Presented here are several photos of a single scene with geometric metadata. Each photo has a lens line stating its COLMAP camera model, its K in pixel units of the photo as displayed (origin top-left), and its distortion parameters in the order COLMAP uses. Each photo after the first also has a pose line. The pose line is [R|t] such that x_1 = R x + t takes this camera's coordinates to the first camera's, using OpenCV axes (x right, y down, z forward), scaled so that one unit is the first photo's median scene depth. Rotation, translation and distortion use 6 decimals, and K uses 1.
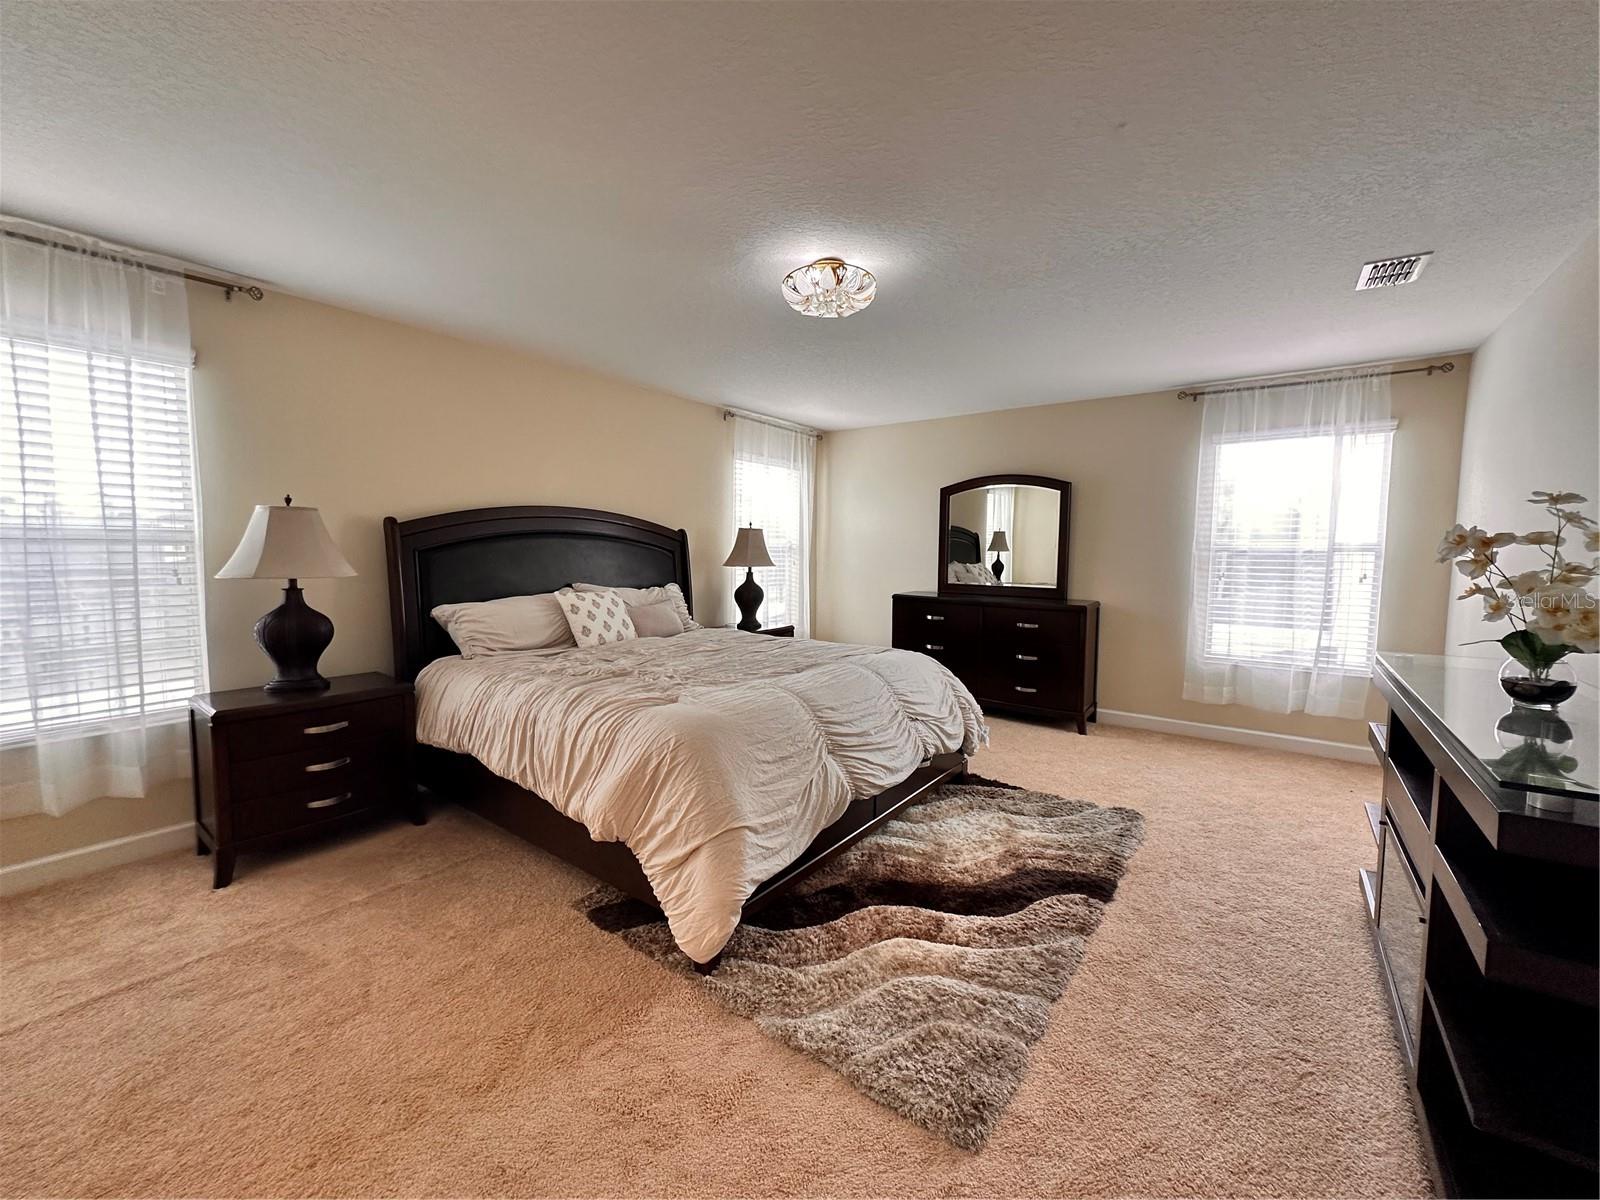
lens RADIAL K [[637.2, 0, 814.9], [0, 637.2, 595.5], [0, 0, 1]] dist [-0.001238, -0.000051]
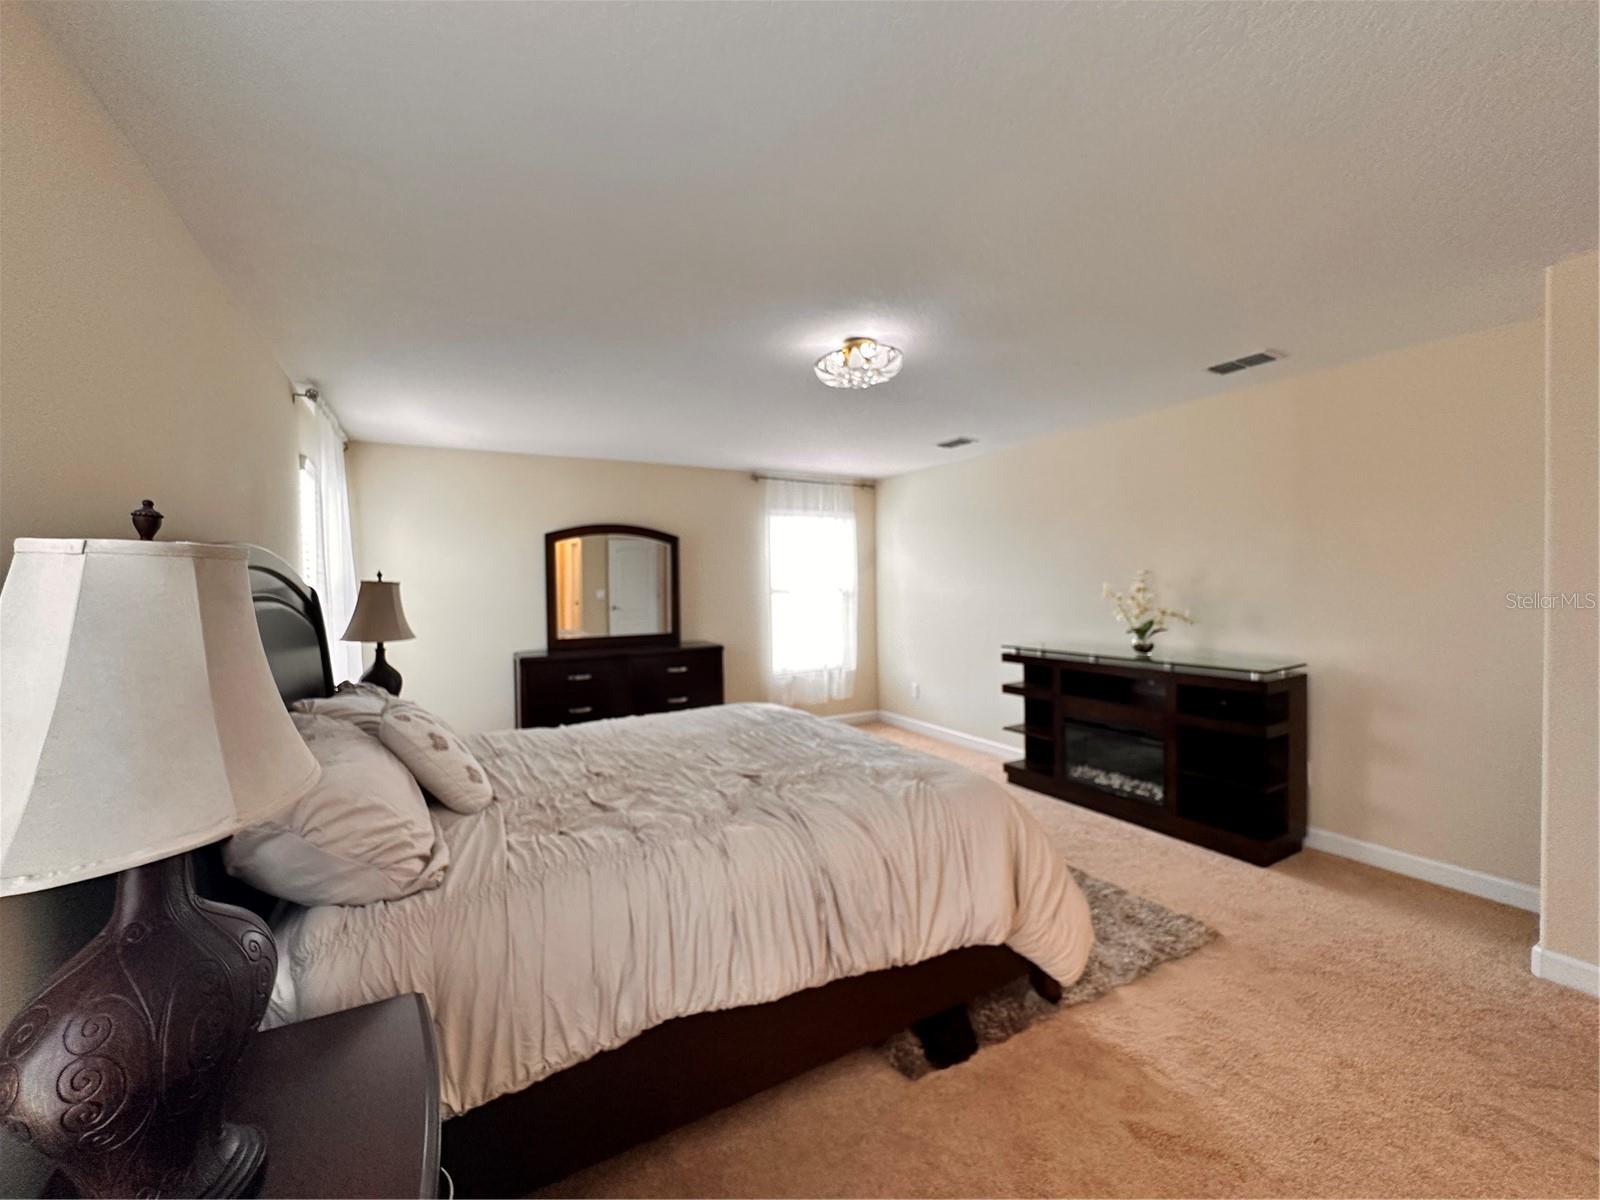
lens RADIAL K [[637.2, 0, 814.9], [0, 637.2, 595.5], [0, 0, 1]] dist [-0.001238, -0.000051]
pose [[0.411397, -0.032361, 0.910881, -0.603493], [0.089018, 0.996018, -0.004819, -0.058718], [-0.907099, 0.083067, 0.412640, 0.399168]]
